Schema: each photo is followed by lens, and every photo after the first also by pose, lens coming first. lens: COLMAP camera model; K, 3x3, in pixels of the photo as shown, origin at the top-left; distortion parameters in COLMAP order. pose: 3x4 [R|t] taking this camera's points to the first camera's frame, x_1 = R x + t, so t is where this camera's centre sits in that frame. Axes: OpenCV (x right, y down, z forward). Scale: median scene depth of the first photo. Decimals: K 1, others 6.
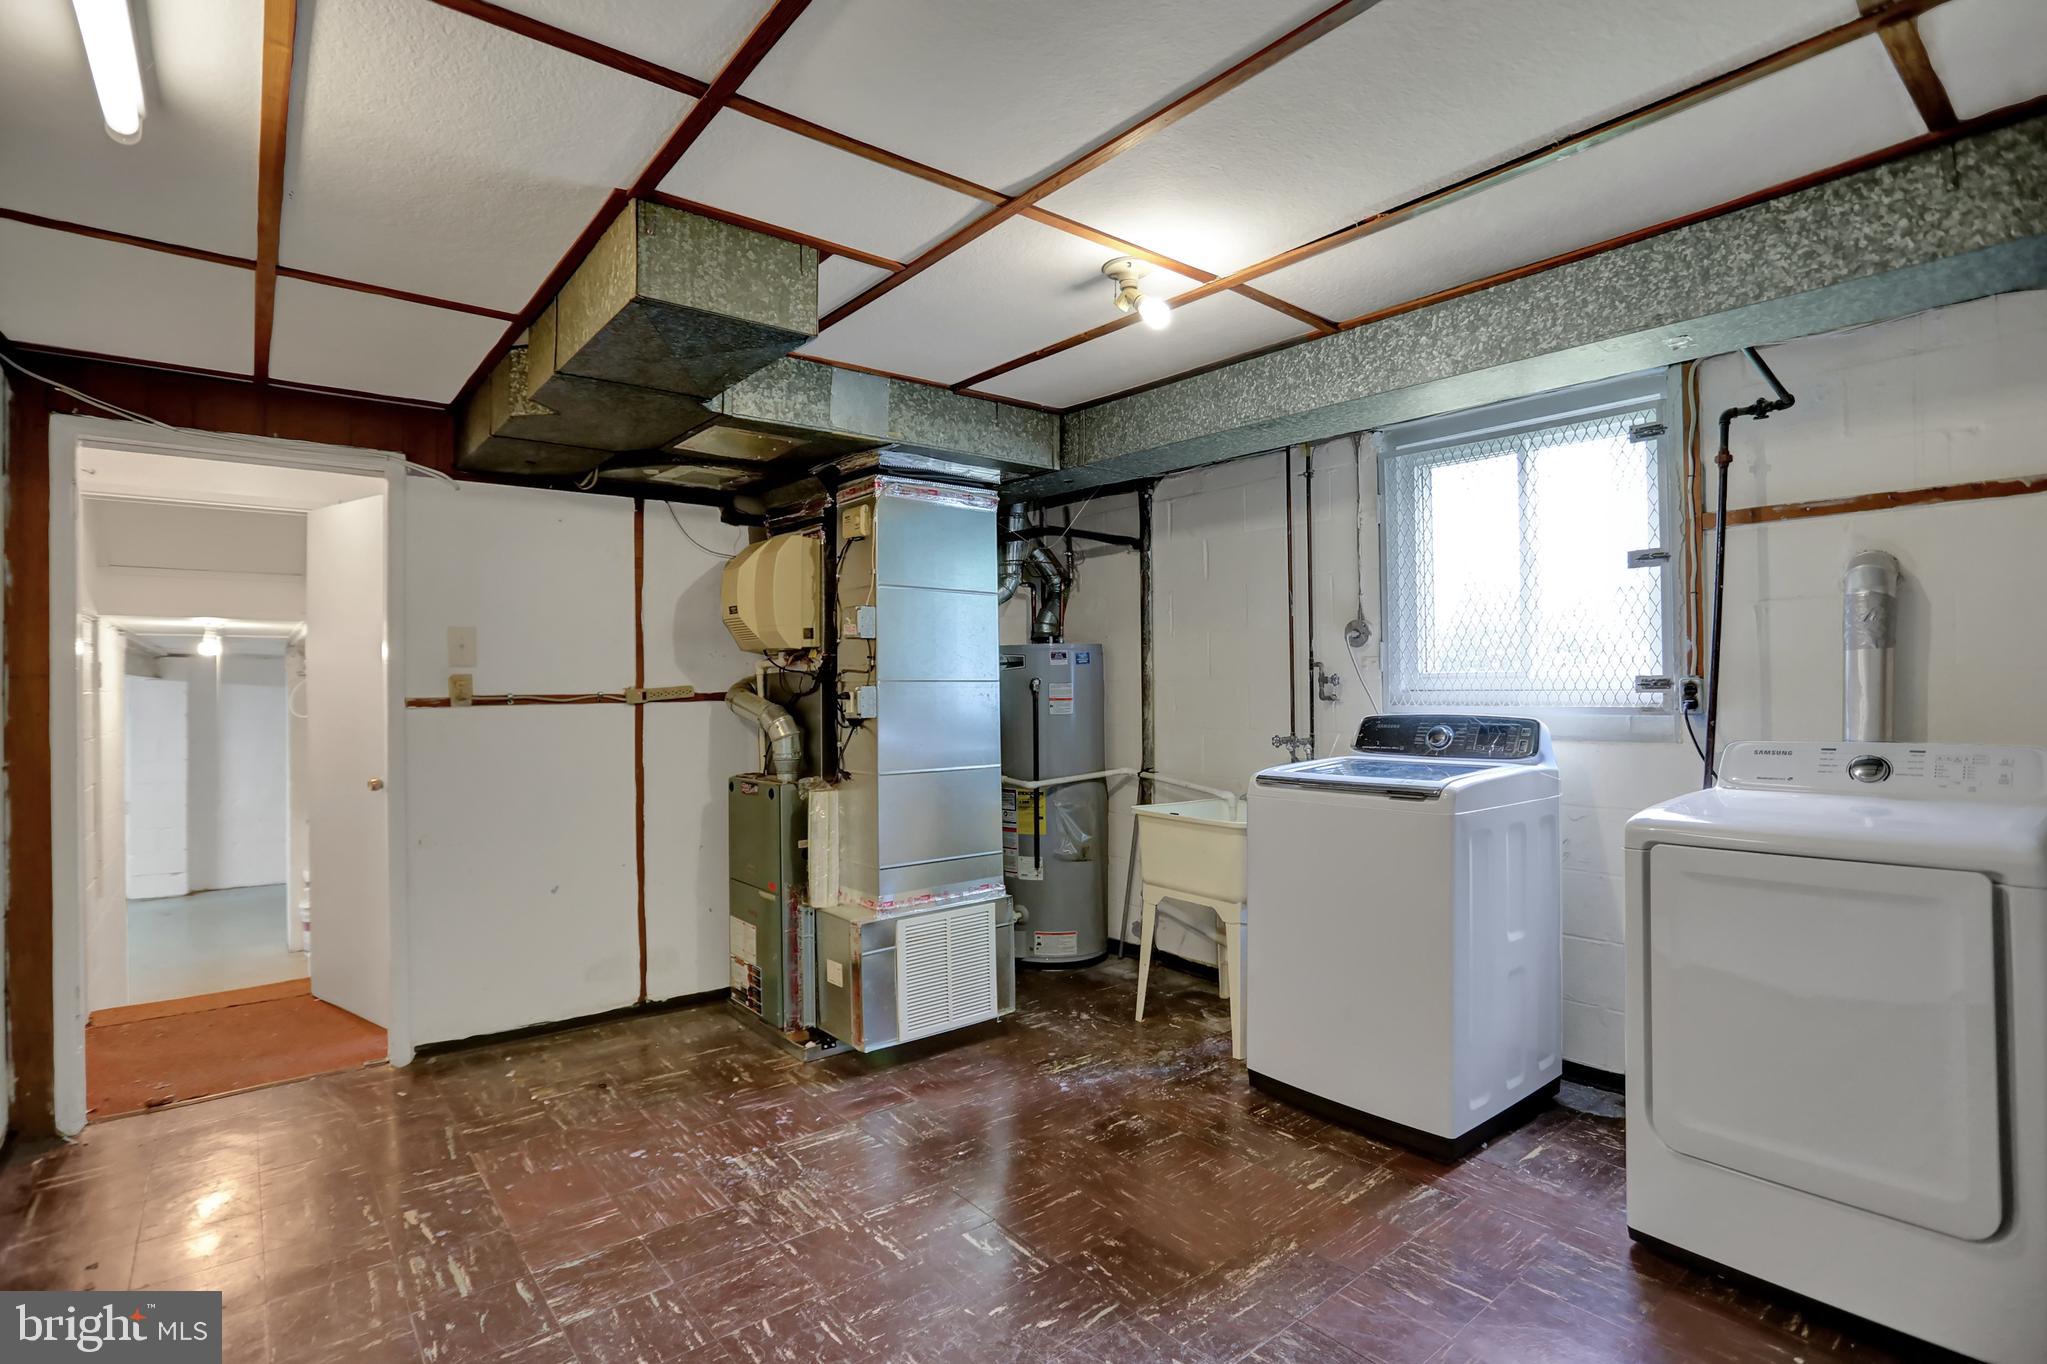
lens RADIAL K [[985.0, 0, 1026.6], [0, 985.0, 679.3], [0, 0, 1]] dist [-0.038631, 0.000008]
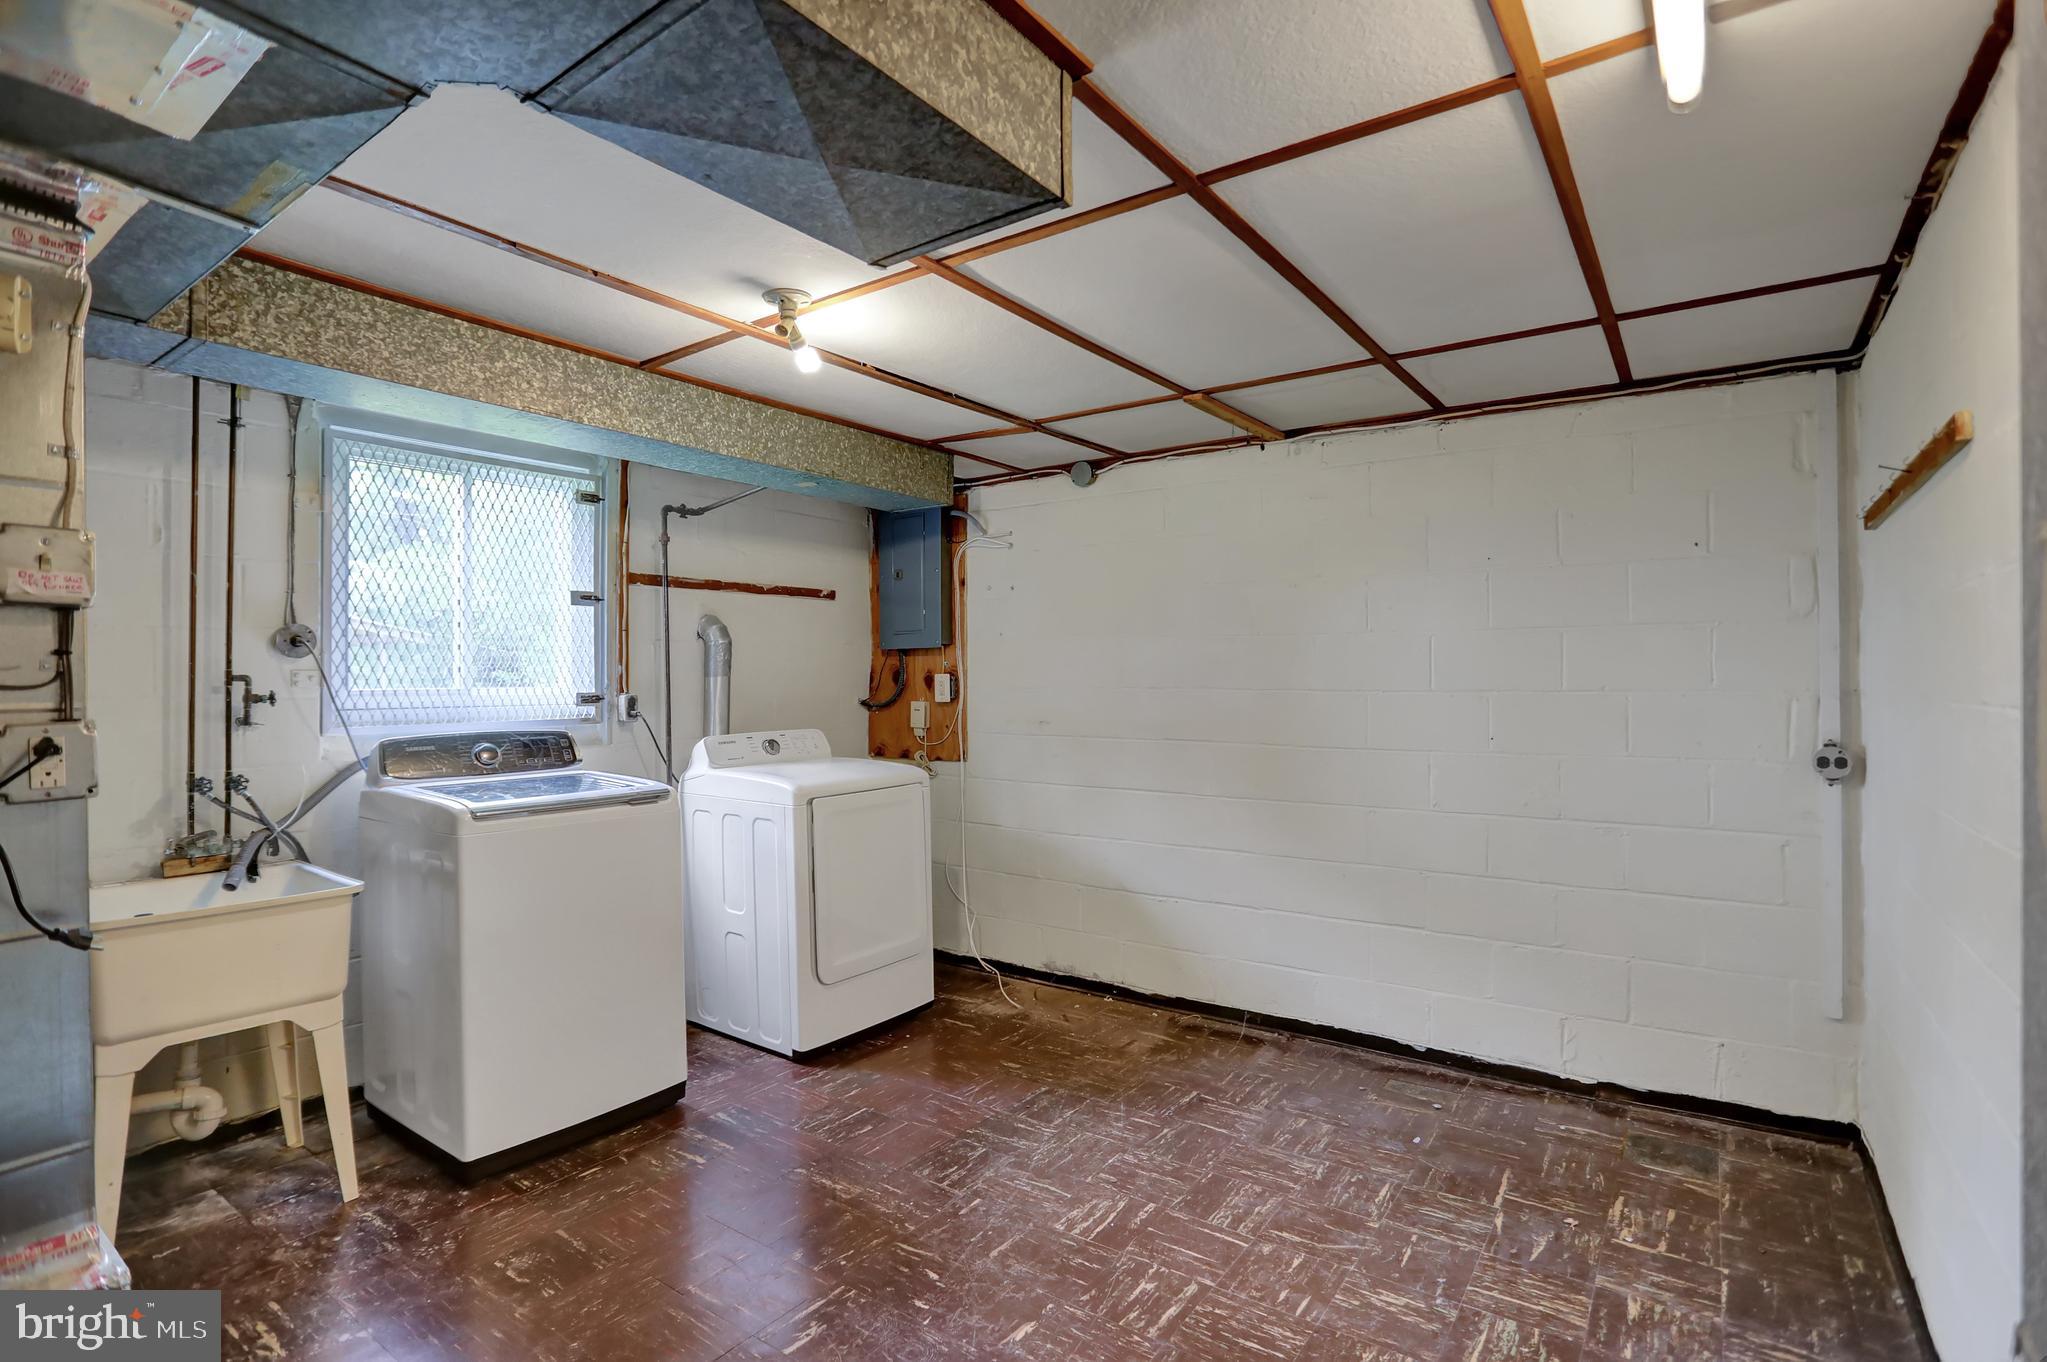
lens RADIAL K [[985.0, 0, 1023.0], [0, 985.0, 679.6], [0, 0, 1]] dist [-0.038631, 0.000008]
pose [[-0.259823, 0.010954, 0.965594, -0.720503], [0.003666, 0.999940, -0.010358, -0.005644], [-0.965649, 0.000848, -0.259847, 0.781606]]
